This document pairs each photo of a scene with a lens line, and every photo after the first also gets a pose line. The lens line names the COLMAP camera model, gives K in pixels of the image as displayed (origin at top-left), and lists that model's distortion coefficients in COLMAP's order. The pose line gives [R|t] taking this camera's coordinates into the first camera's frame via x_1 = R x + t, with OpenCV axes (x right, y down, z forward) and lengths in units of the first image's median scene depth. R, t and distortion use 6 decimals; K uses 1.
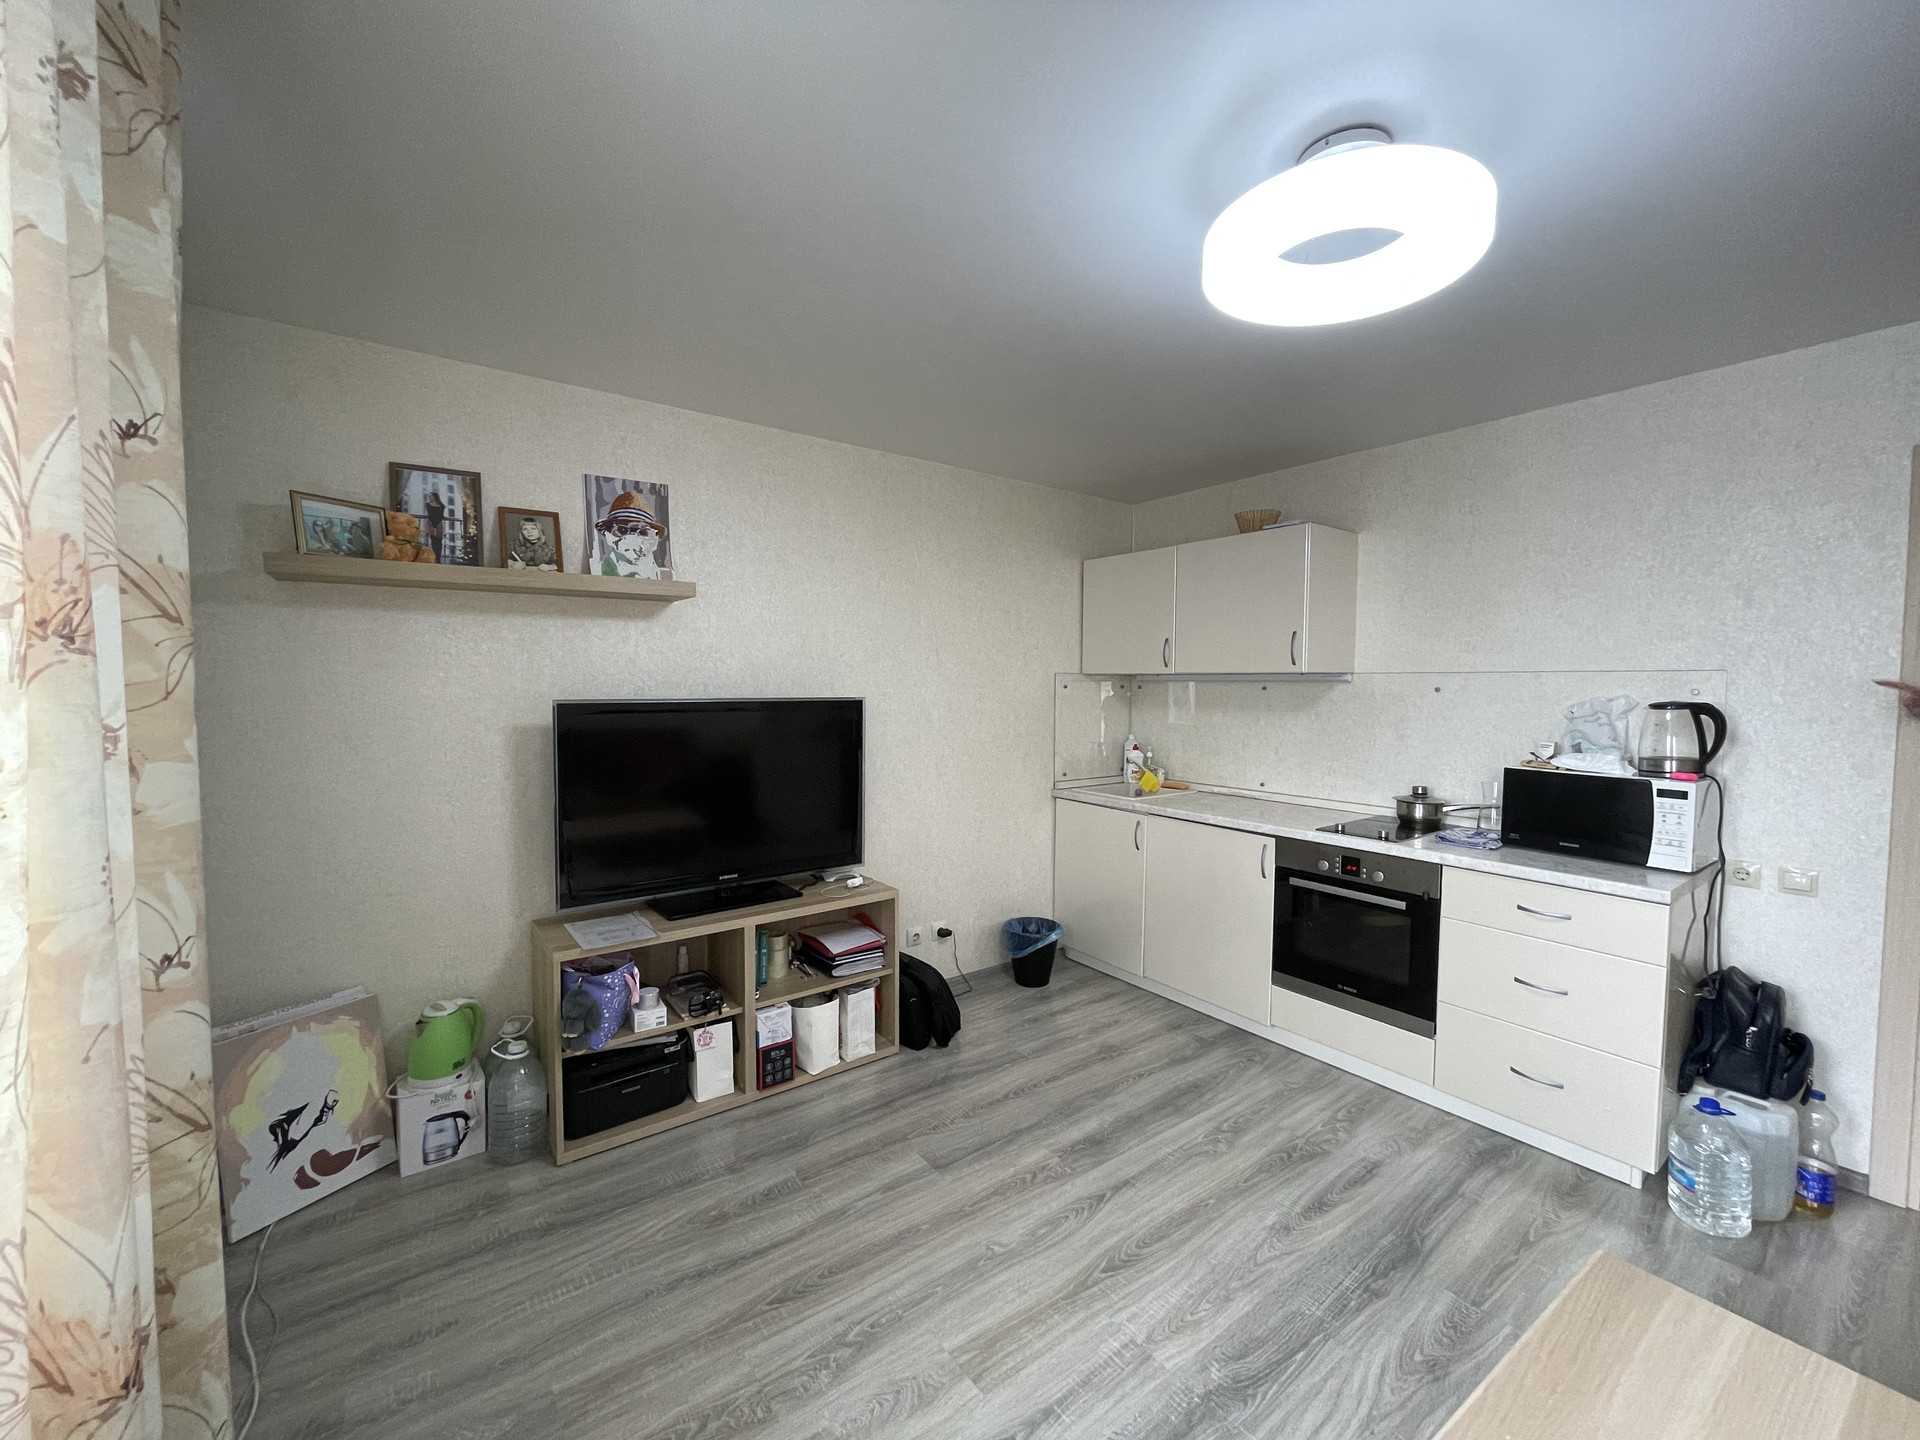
lens RADIAL K [[775.1, 0, 963.2], [0, 775.1, 719.5], [0, 0, 1]] dist [-0.000919, -0.000372]
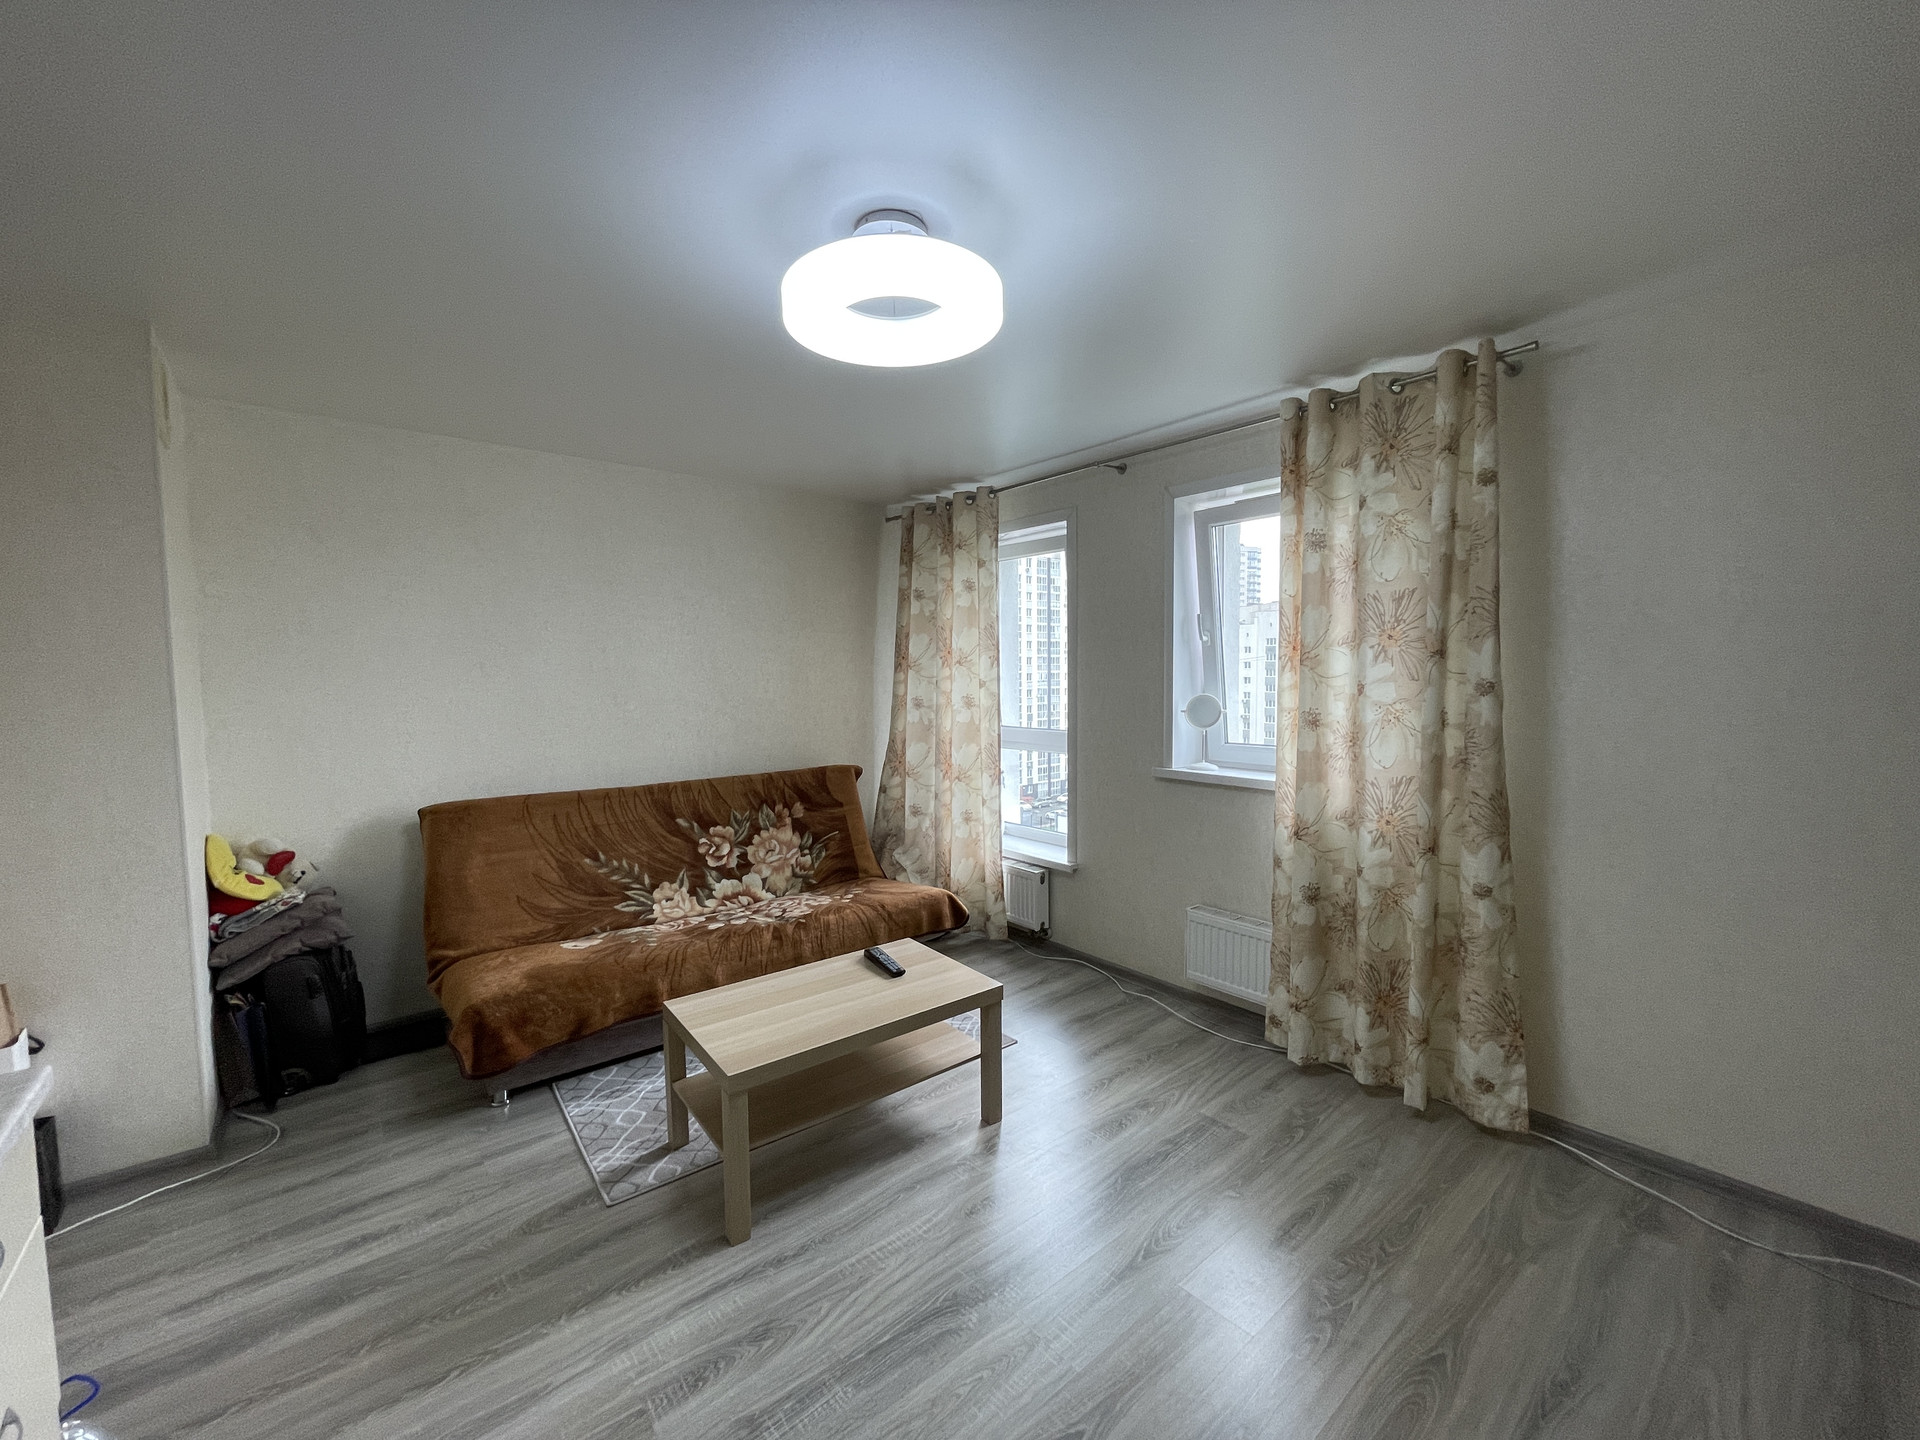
lens RADIAL K [[775.1, 0, 963.2], [0, 775.1, 719.5], [0, 0, 1]] dist [-0.000919, -0.000372]
pose [[-0.998070, 0.010697, -0.061168, 0.345184], [0.003855, 0.993826, 0.110885, -0.081853], [0.061976, 0.110435, -0.991949, 1.713893]]
